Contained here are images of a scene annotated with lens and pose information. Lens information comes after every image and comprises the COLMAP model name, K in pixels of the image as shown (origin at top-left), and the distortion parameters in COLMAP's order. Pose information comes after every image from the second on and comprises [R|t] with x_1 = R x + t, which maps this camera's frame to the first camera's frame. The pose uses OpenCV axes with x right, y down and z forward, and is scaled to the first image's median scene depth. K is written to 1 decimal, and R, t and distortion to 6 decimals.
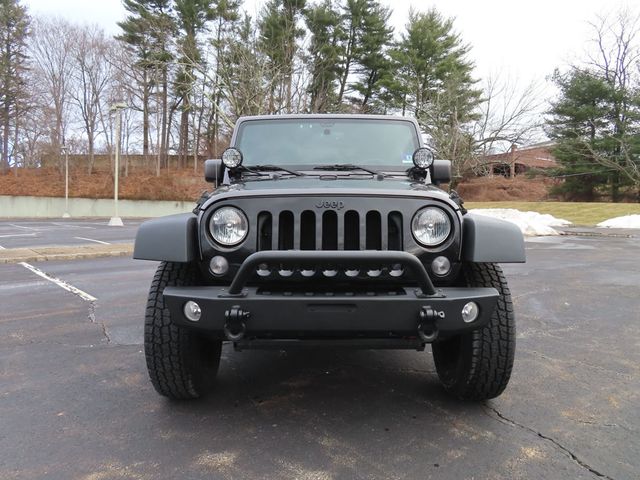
lens RADIAL K [[458.7, 0, 319.0], [0, 458.7, 239.9], [0, 0, 1]] dist [-0.004117, -0.000596]
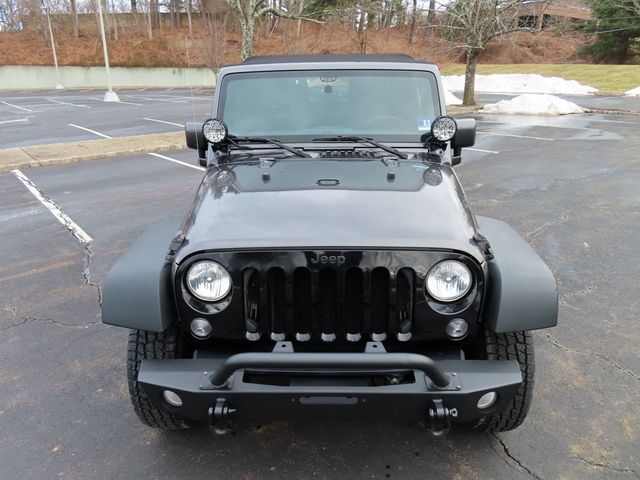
lens RADIAL K [[458.7, 0, 317.3], [0, 458.7, 240.8], [0, 0, 1]] dist [-0.008701, 0.008439]
pose [[0.999733, -0.006991, -0.022006, 0.008735], [0.013097, 0.956601, 0.291108, -0.129624], [0.019016, -0.291319, 0.956437, 0.080037]]
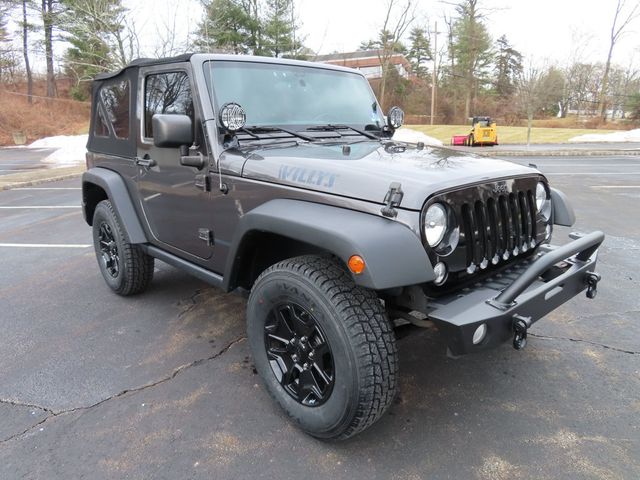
lens RADIAL K [[458.7, 0, 317.3], [0, 458.7, 240.8], [0, 0, 1]] dist [-0.008701, 0.008439]
pose [[0.739104, -0.175941, 0.650208, -0.345898], [0.060845, 0.978777, 0.195685, -0.068559], [-0.670838, -0.105070, 0.734123, 0.195851]]
